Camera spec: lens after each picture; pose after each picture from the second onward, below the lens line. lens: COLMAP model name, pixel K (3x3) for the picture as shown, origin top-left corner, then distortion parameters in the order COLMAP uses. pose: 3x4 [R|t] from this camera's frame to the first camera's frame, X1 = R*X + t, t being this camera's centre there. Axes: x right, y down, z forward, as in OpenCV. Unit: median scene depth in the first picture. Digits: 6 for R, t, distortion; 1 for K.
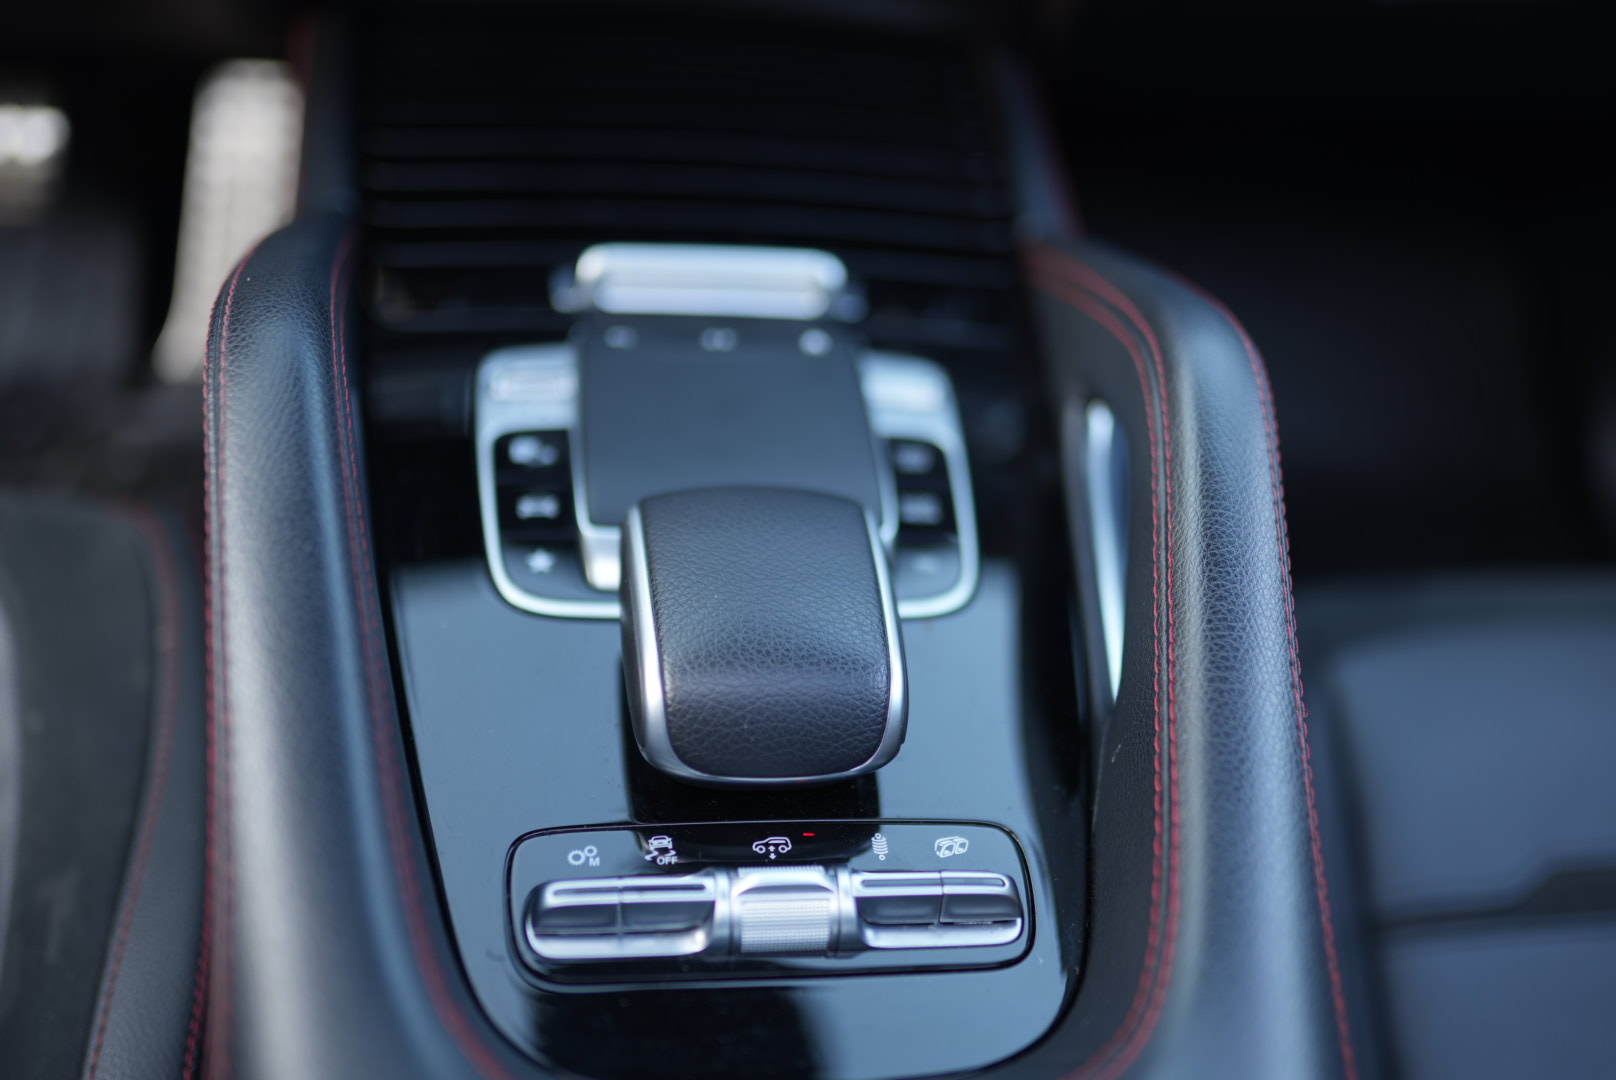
lens RADIAL K [[1557.0, 0, 808.0], [0, 1557.0, 540.0], [0, 0, 1]] dist [-0.058262, 0.086510]
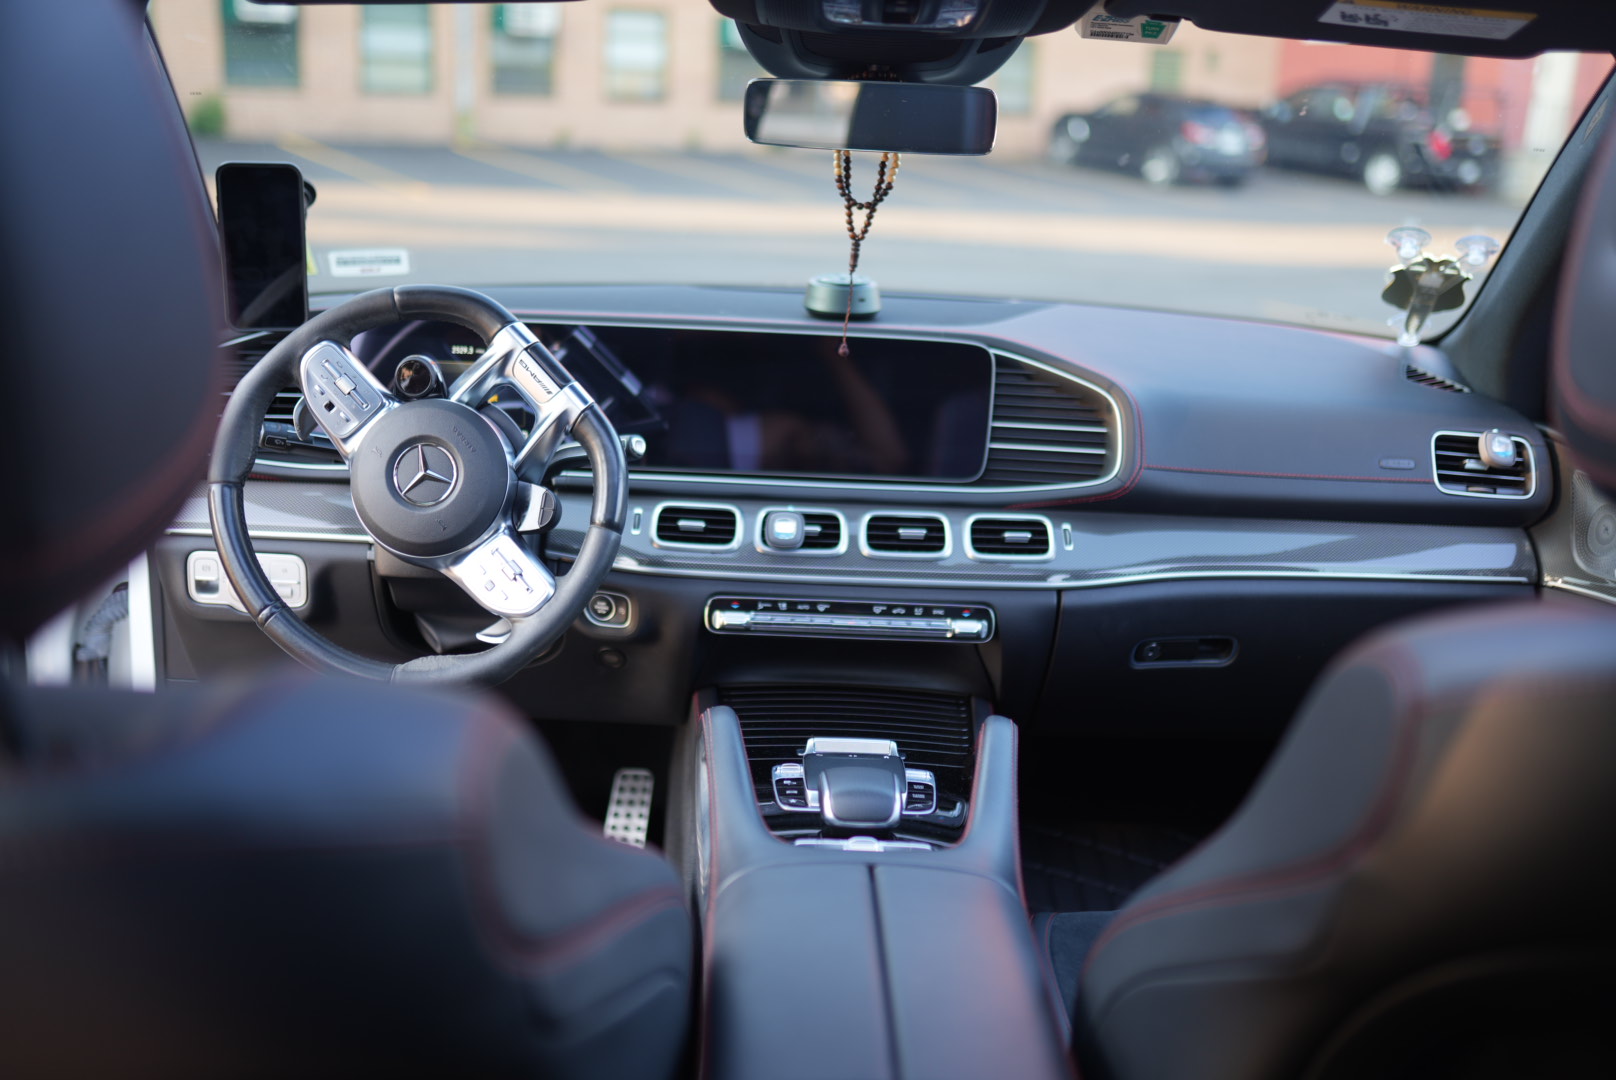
lens RADIAL K [[1557.0, 0, 808.0], [0, 1557.0, 540.0], [0, 0, 1]] dist [-0.058262, 0.086510]
pose [[0.991390, -0.061634, -0.115532, 0.236826], [-0.011093, 0.839596, -0.543098, 1.190041], [0.130474, 0.539703, 0.831683, -1.765147]]
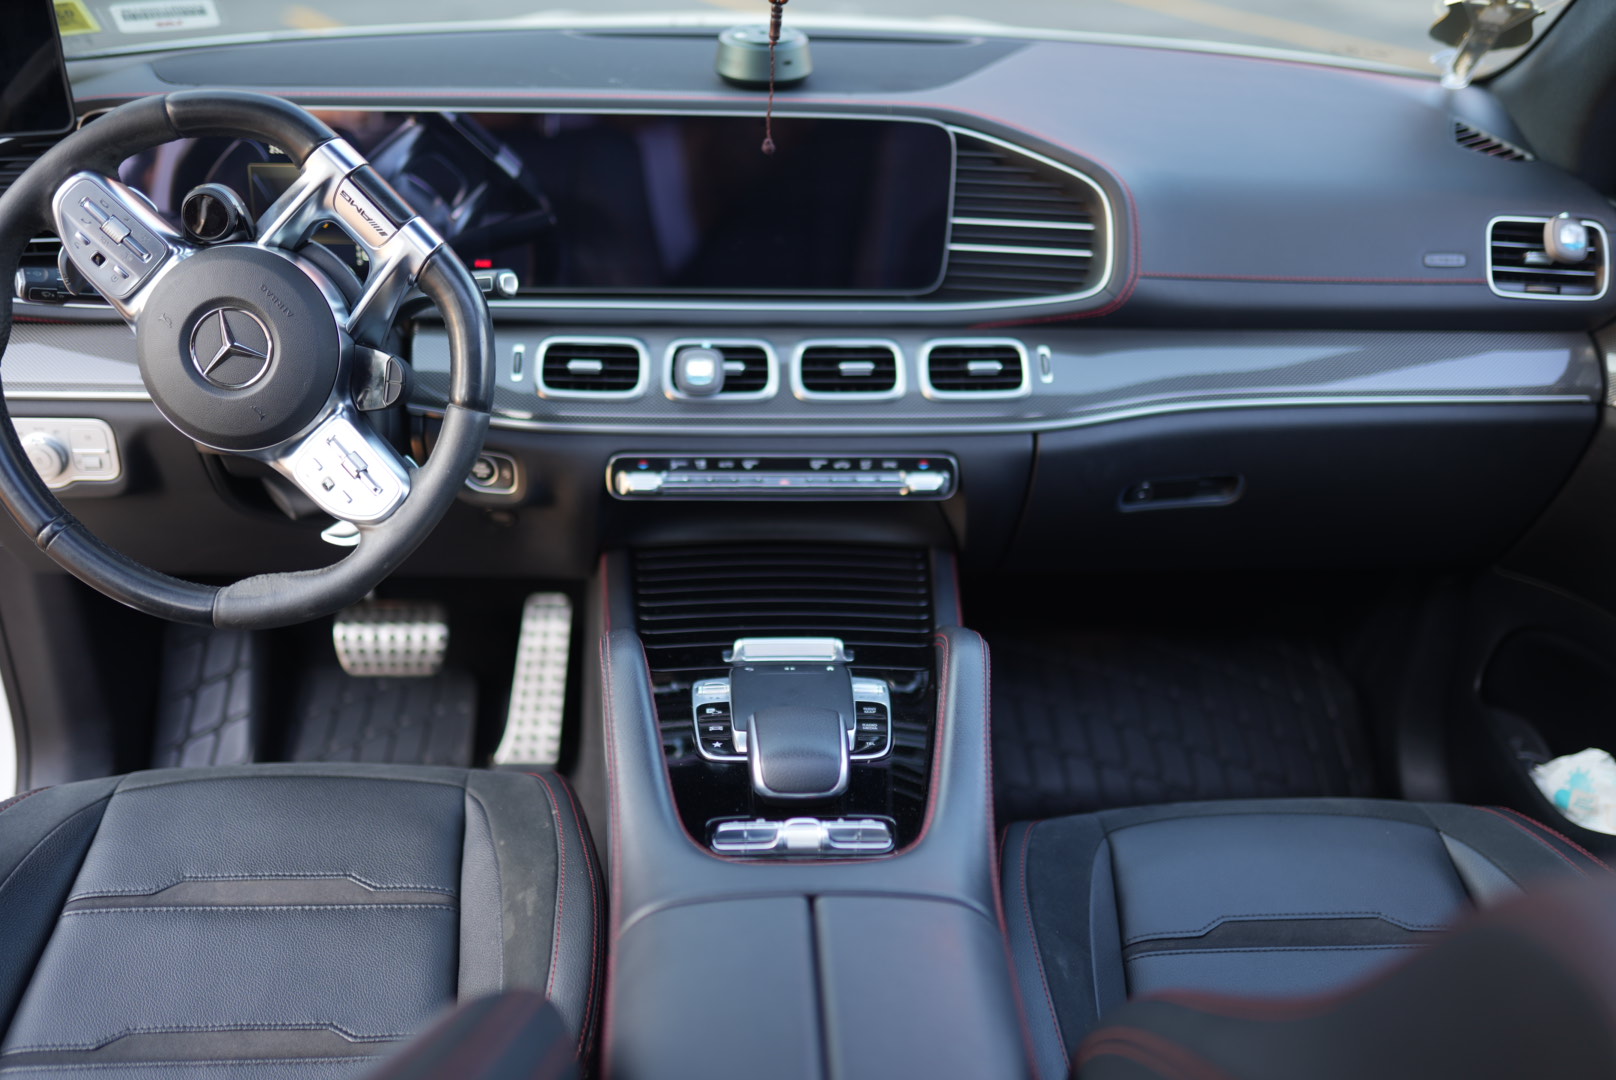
lens RADIAL K [[1557.0, 0, 808.0], [0, 1557.0, 540.0], [0, 0, 1]] dist [-0.058262, 0.086510]
pose [[0.993001, -0.066161, -0.097830, 0.236145], [0.029426, 0.940832, -0.337594, 0.533433], [0.114377, 0.332353, 0.936194, -1.413351]]
